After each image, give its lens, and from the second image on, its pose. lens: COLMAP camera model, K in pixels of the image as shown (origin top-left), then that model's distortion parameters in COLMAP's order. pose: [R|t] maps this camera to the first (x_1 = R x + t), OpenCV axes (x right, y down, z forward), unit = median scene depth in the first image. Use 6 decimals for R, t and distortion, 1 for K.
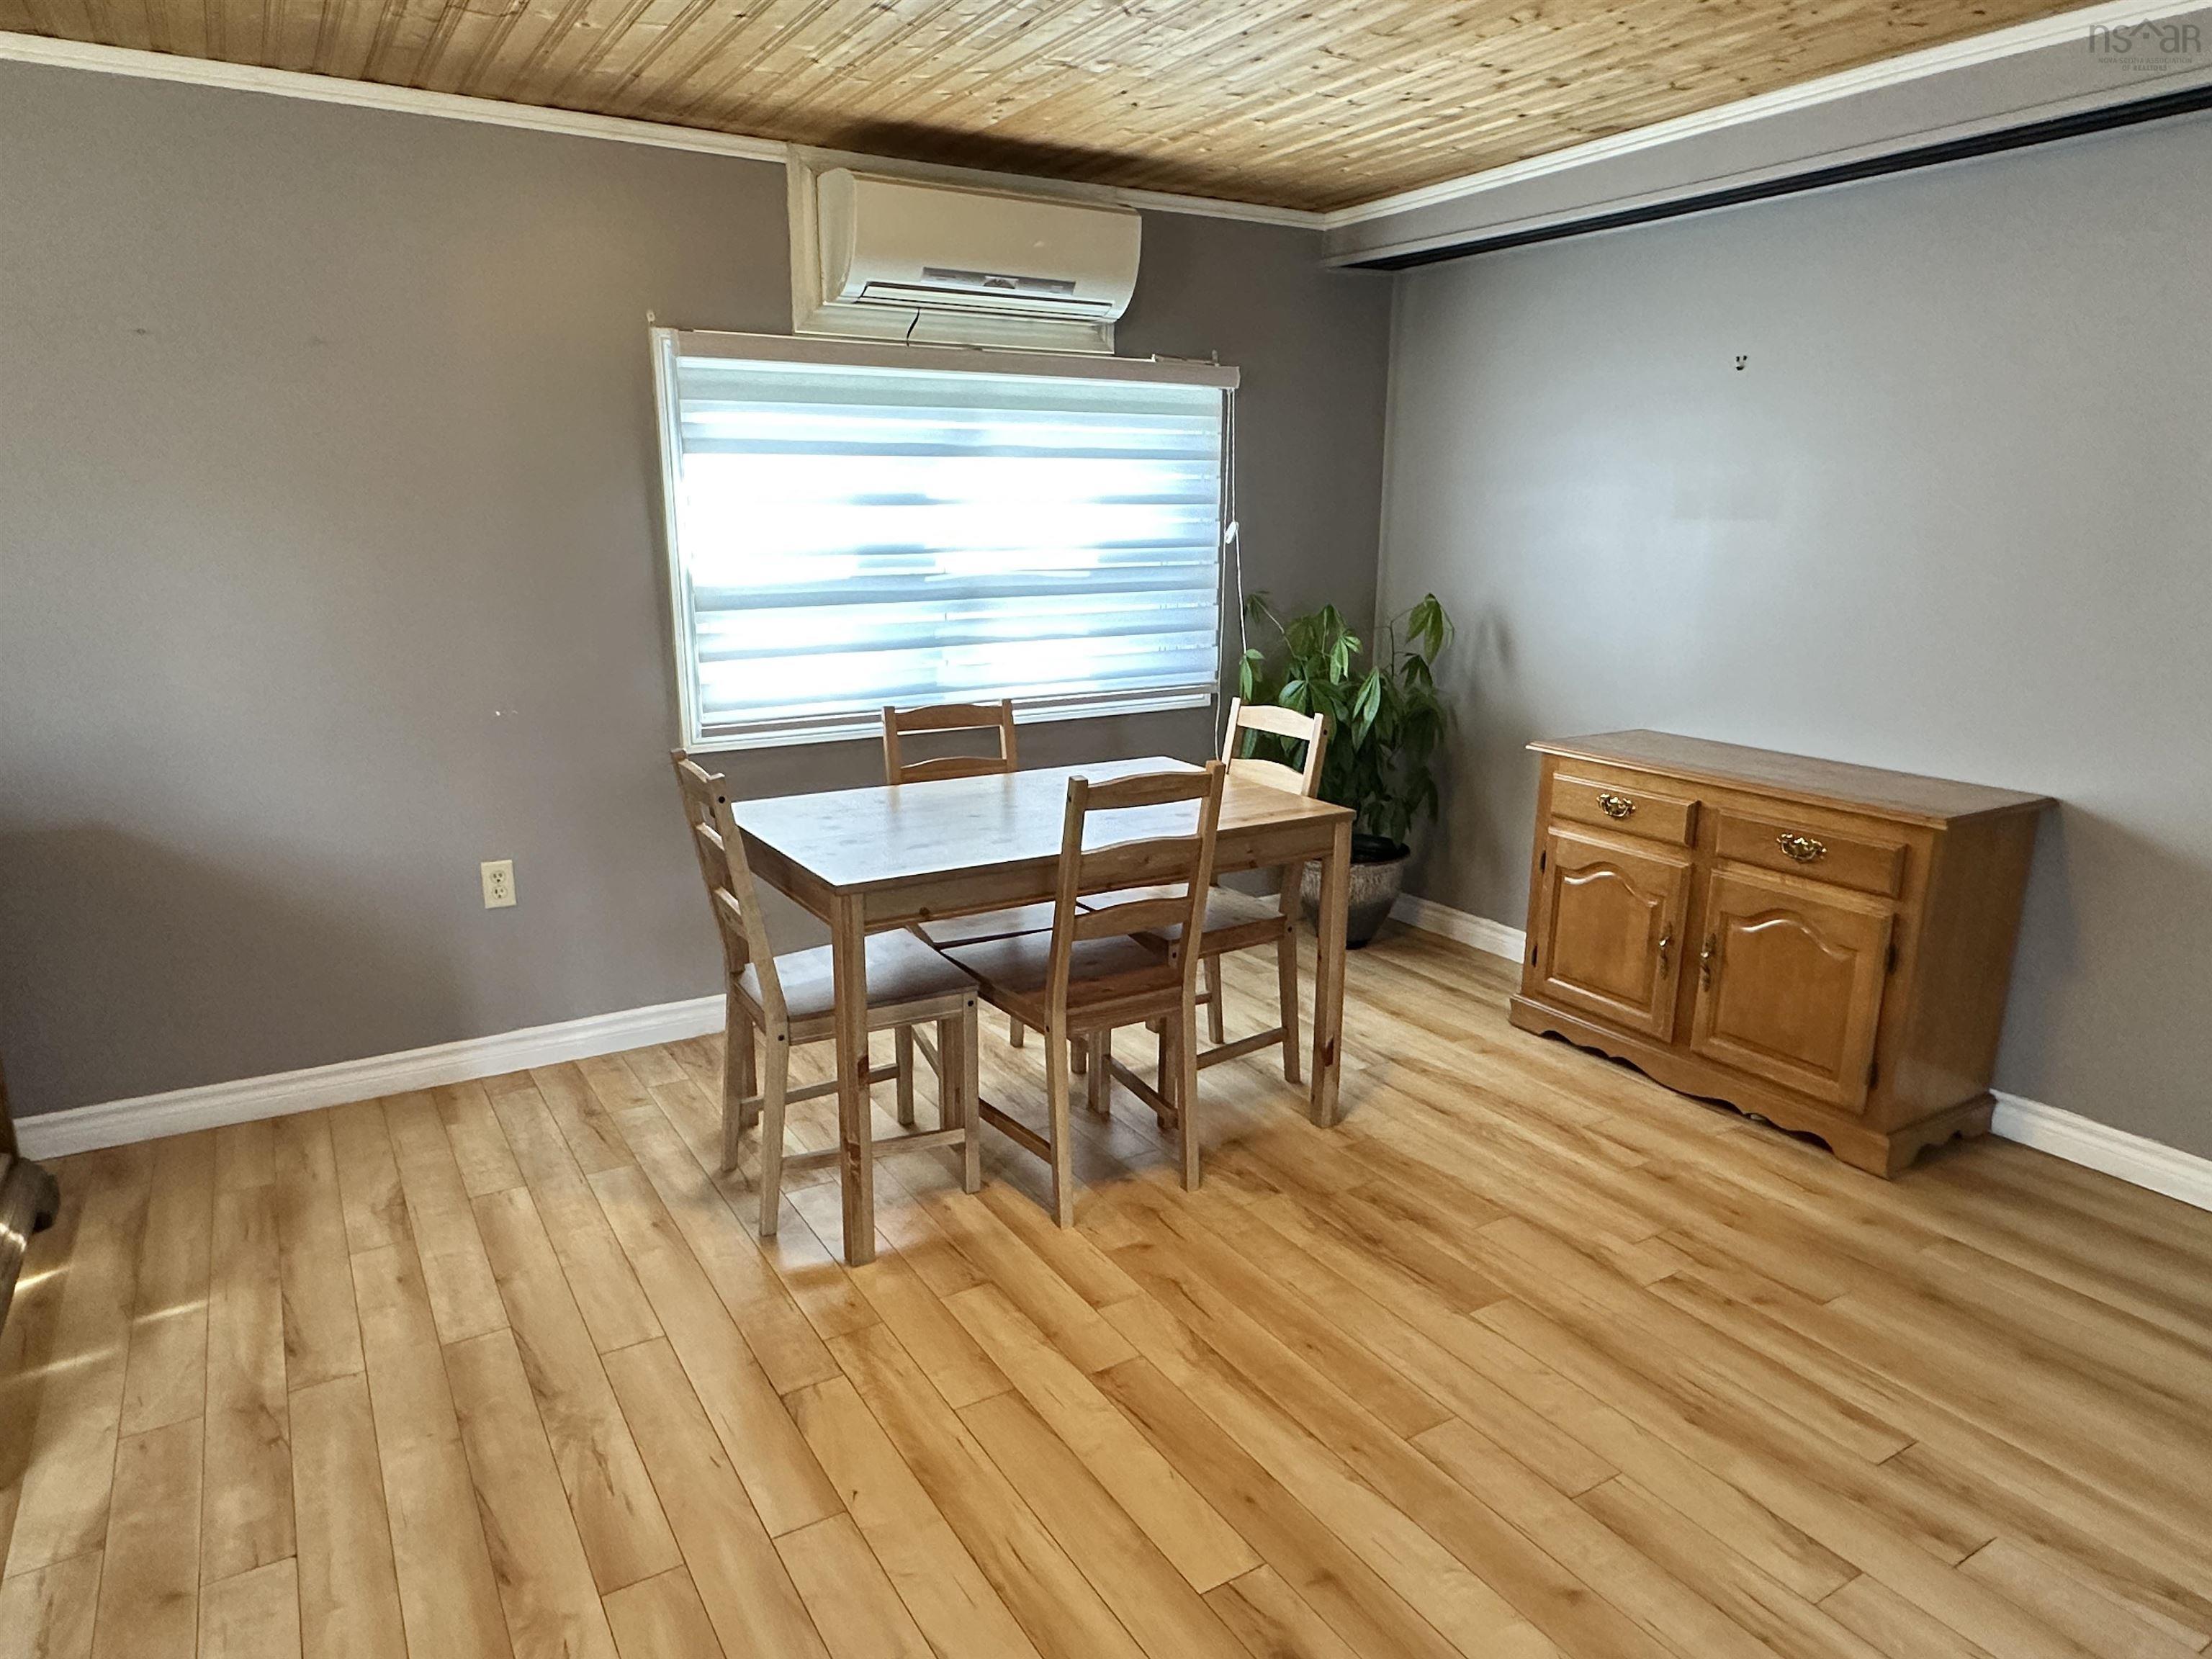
lens RADIAL K [[1389.5, 0, 1106.0], [0, 1389.5, 829.5], [0, 0, 1]] dist [0.000714, -0.001800]
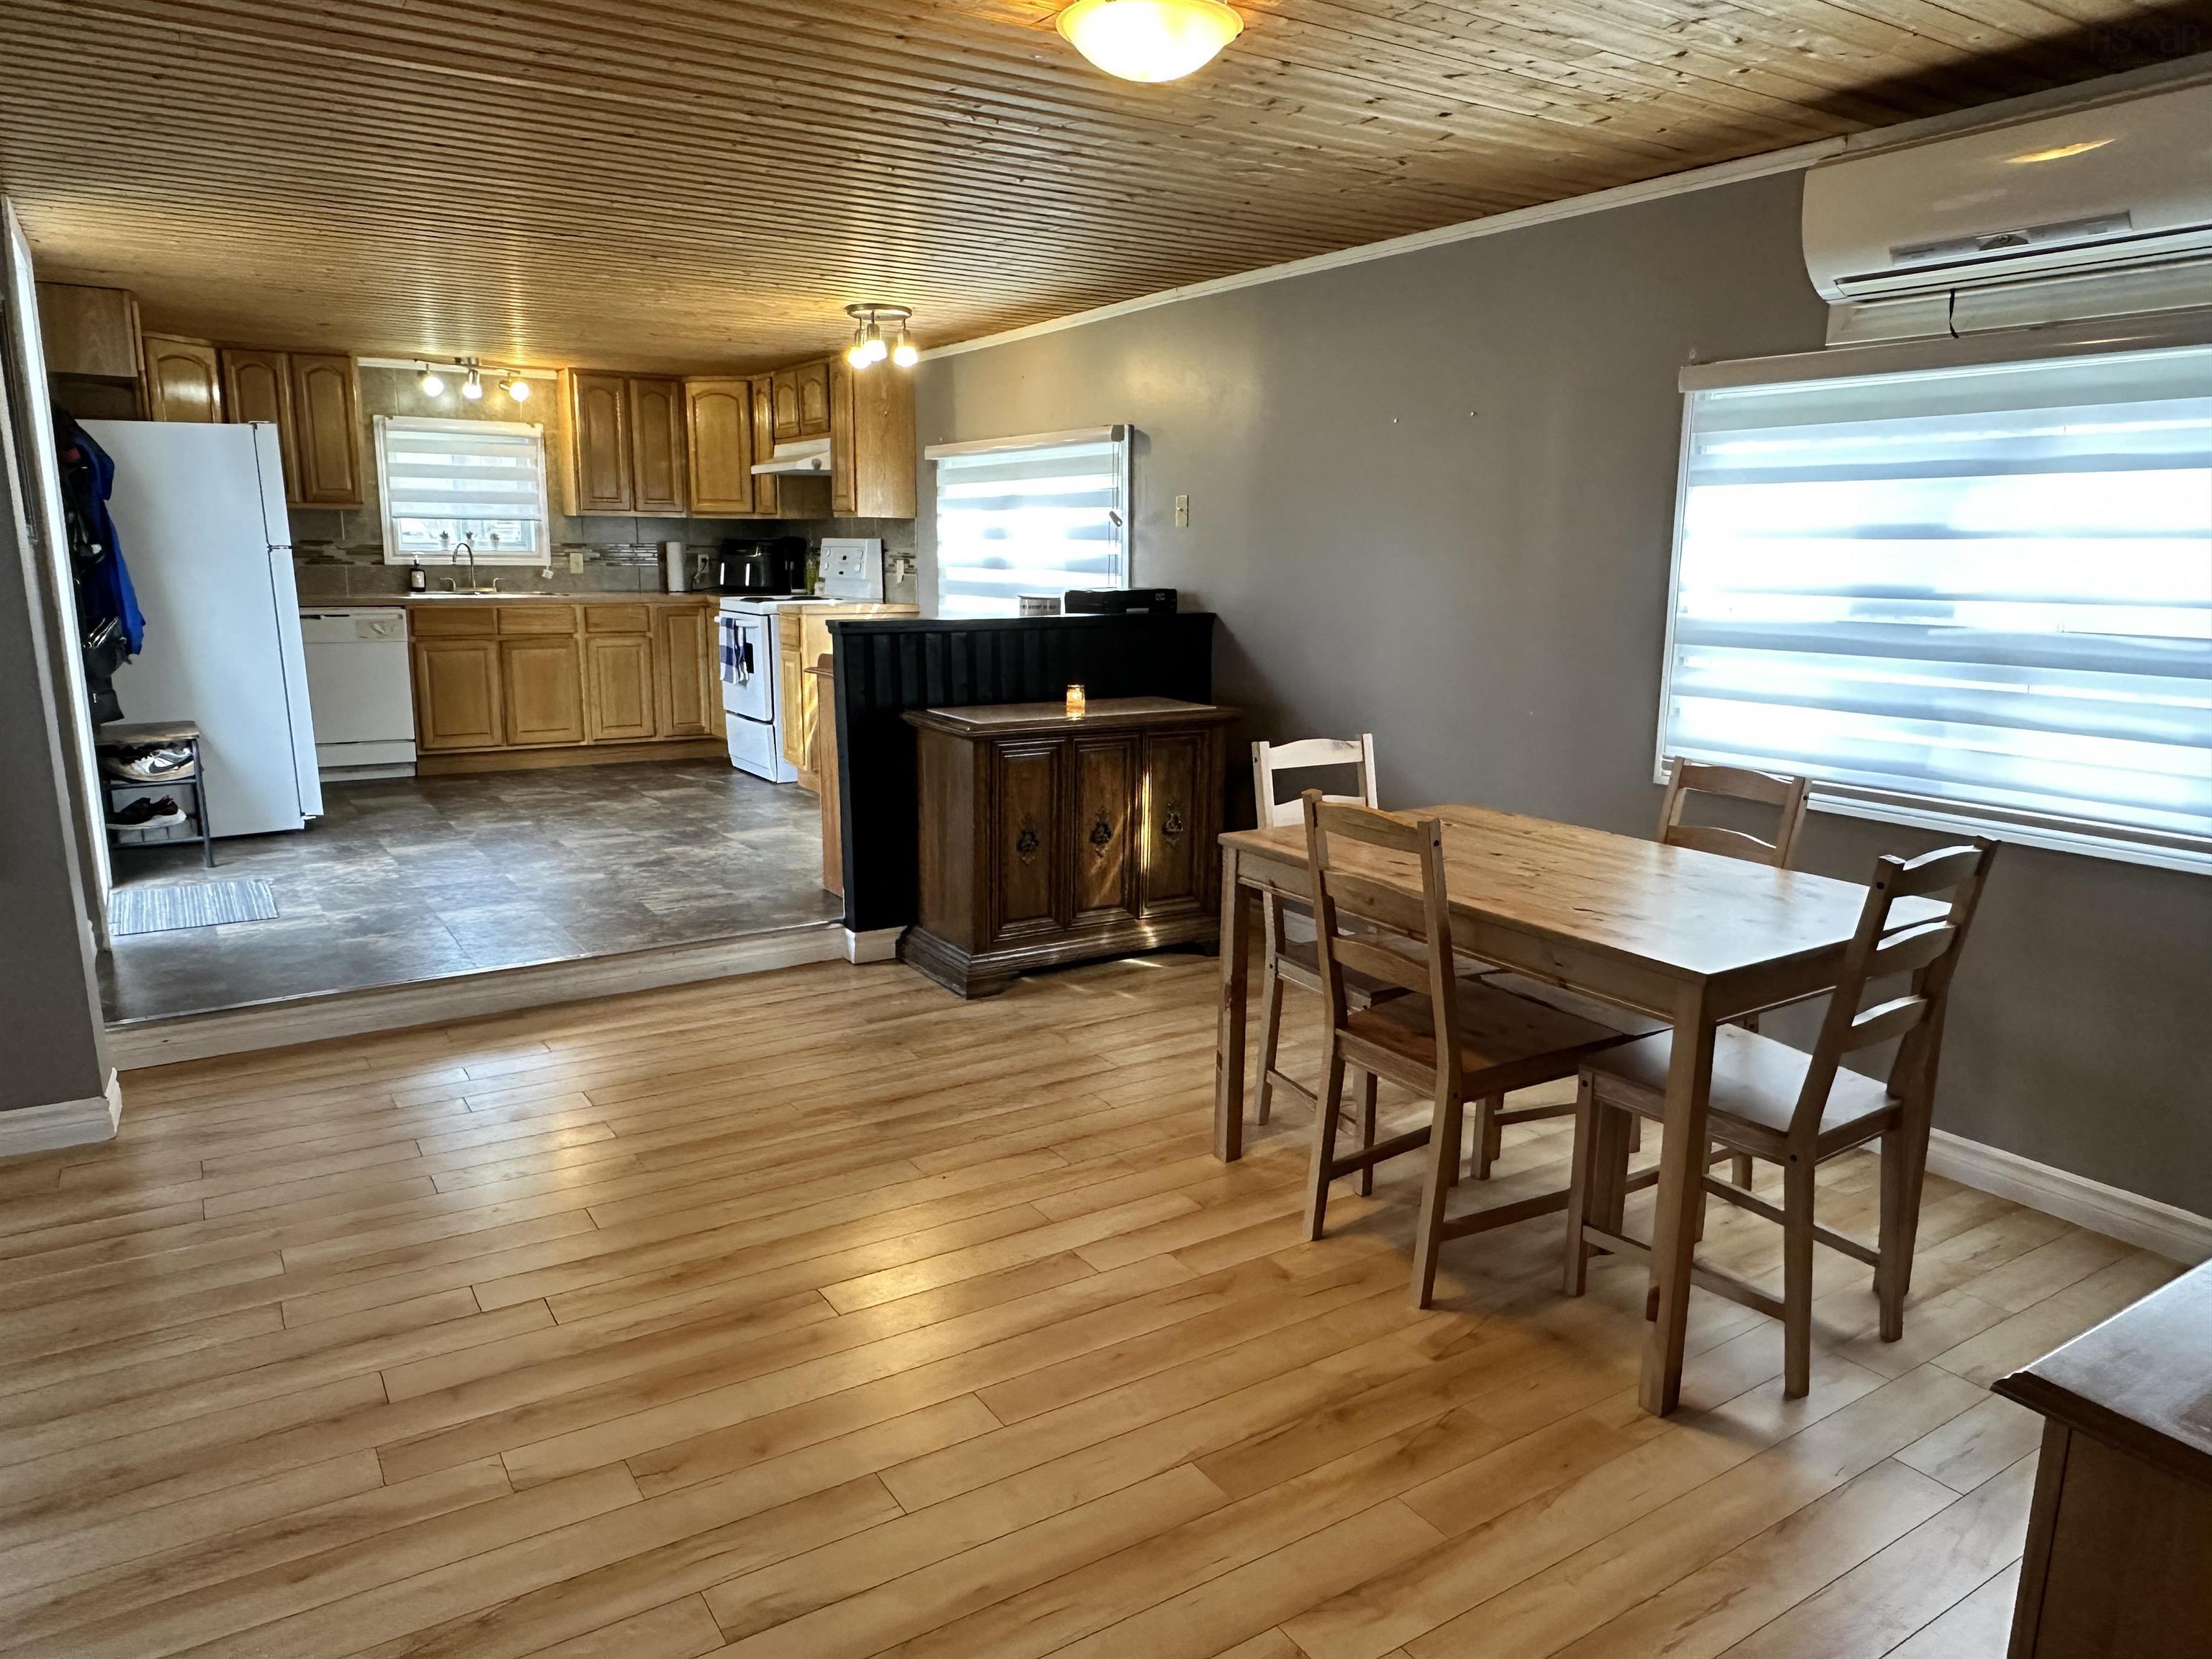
lens RADIAL K [[1461.7, 0, 1106.0], [0, 1461.7, 829.5], [0, 0, 1]] dist [0.007694, 0.000237]
pose [[0.025276, 0.193743, -0.980727, 1.030063], [-0.239596, 0.953621, 0.182213, -0.168291], [0.970544, 0.230372, 0.070524, 0.766699]]
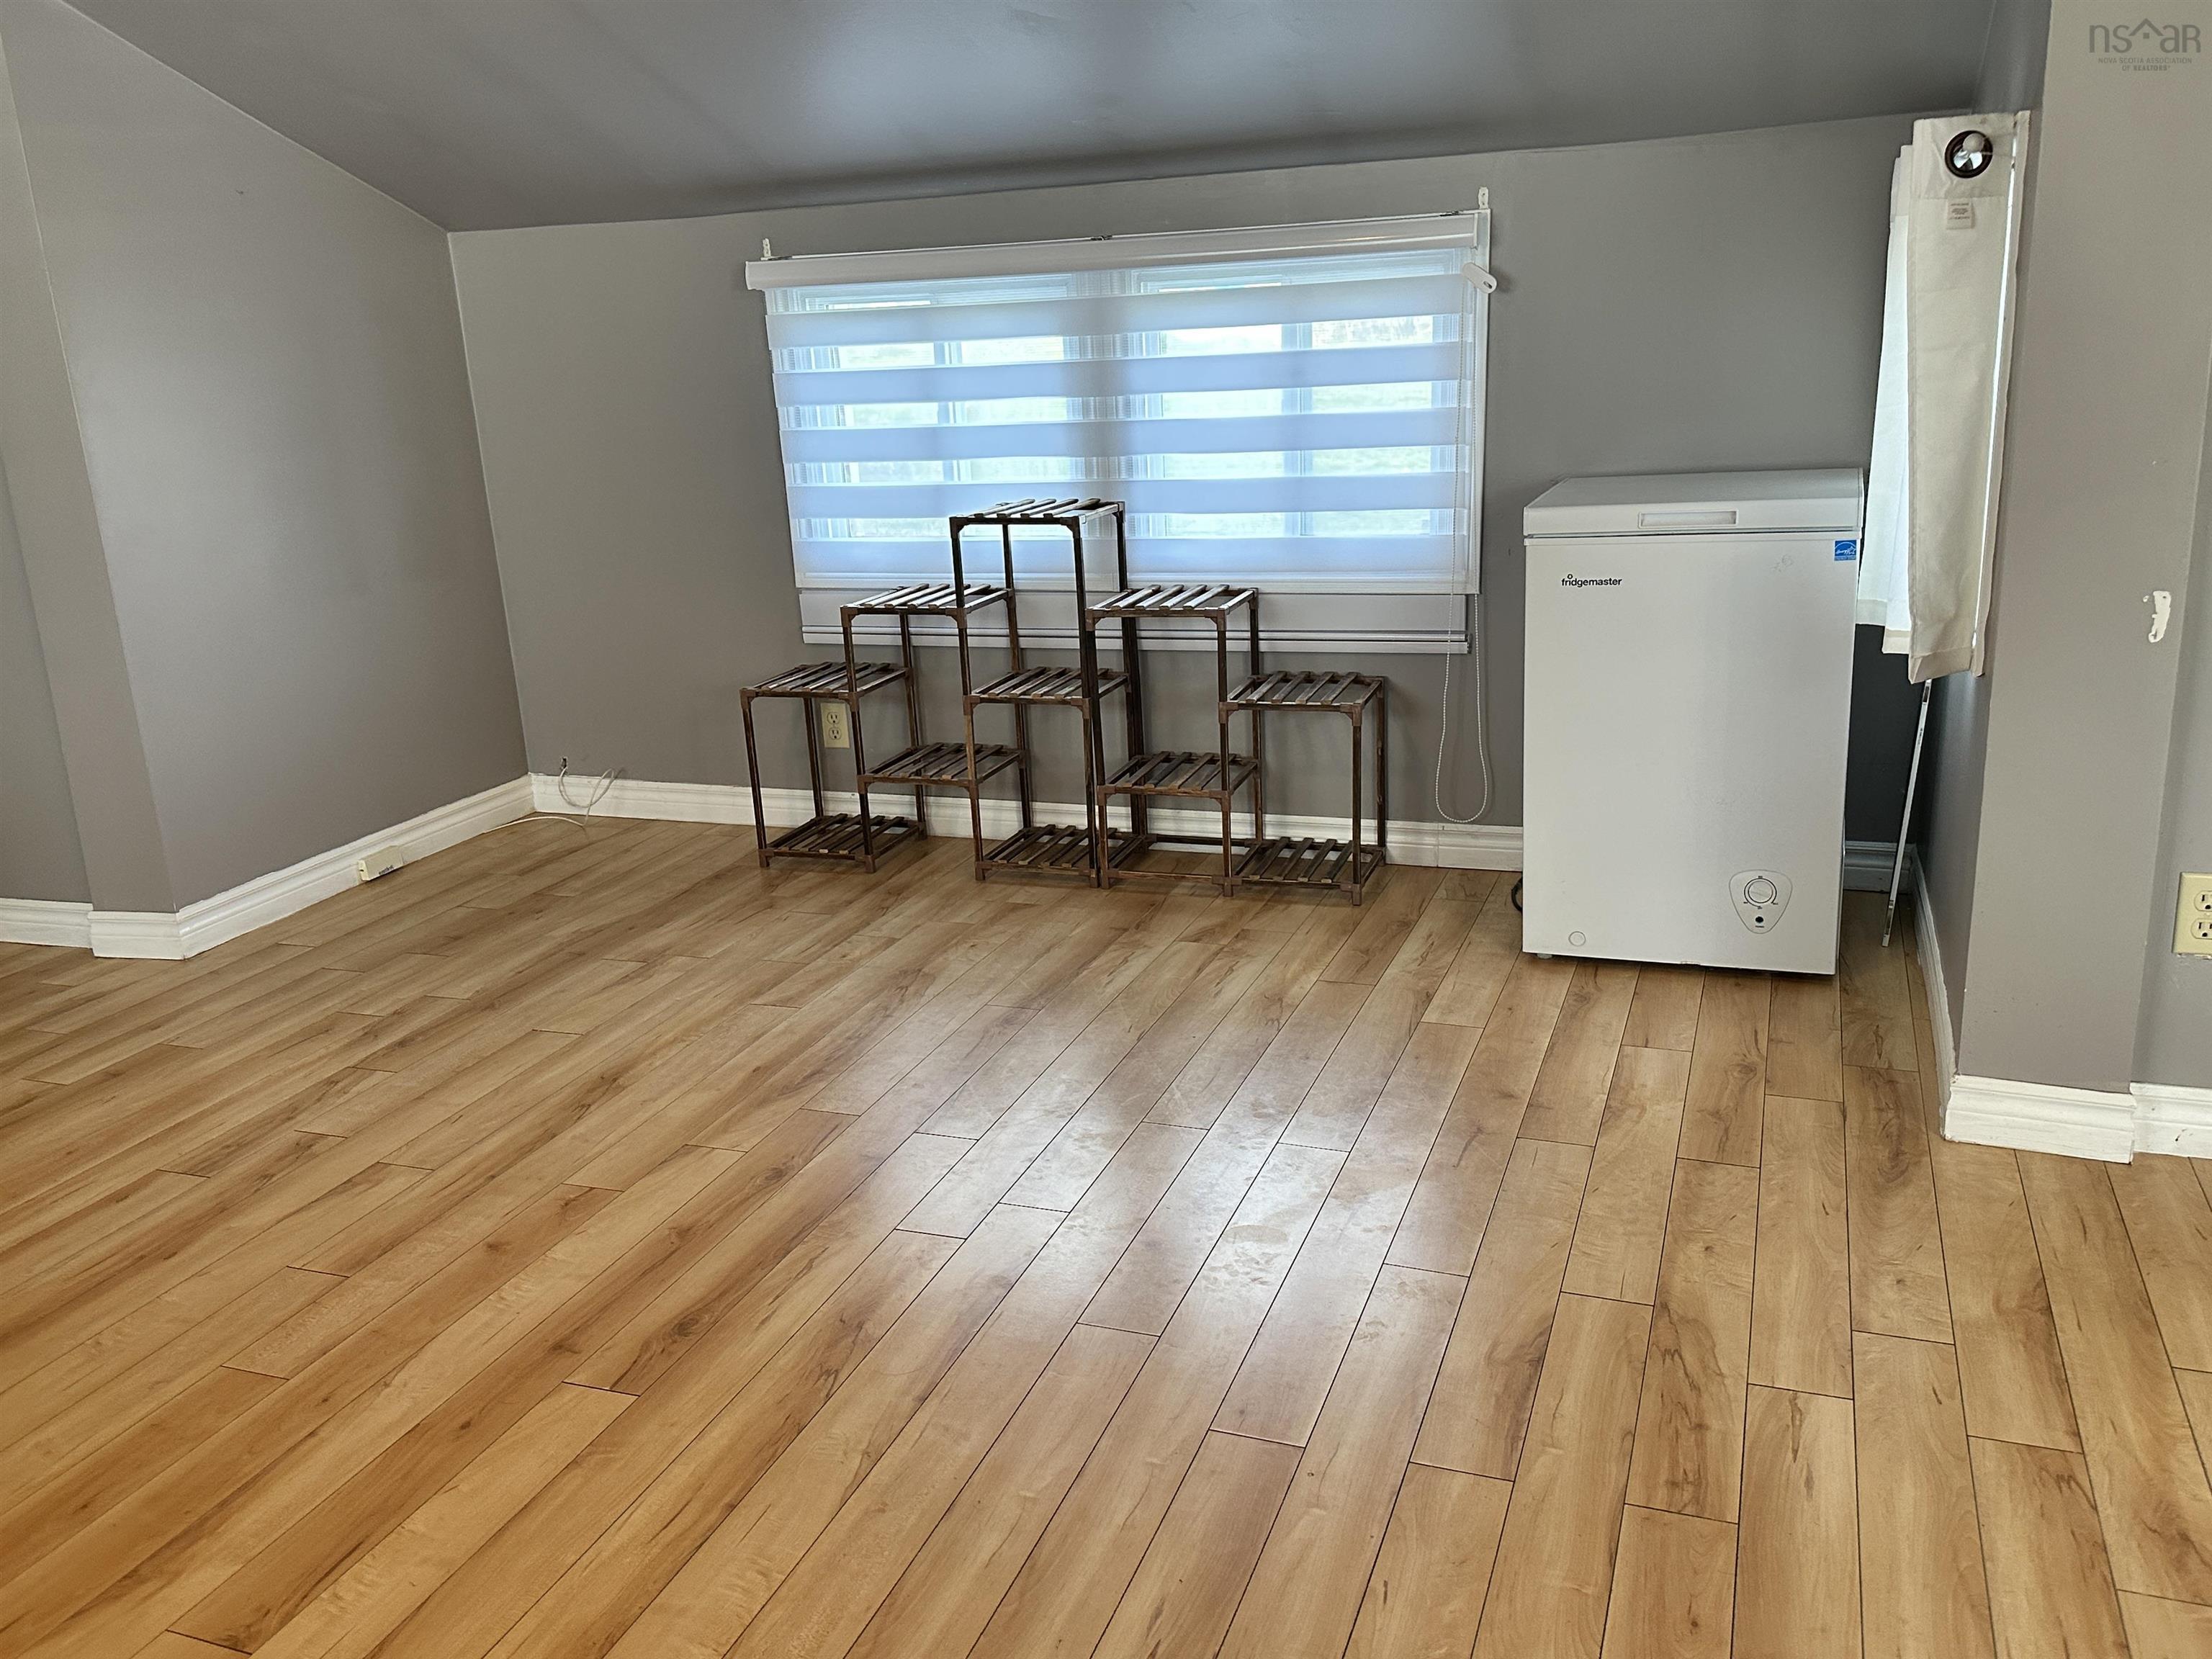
lens RADIAL K [[1781.1, 0, 1106.0], [0, 1781.1, 829.5], [0, 0, 1]] dist [0.179265, -0.365919]
pose [[-0.609088, -0.188522, 0.770371, -0.684726], [0.230533, 0.887314, 0.399410, -0.128444], [-0.758859, 0.420872, -0.496992, 0.857244]]
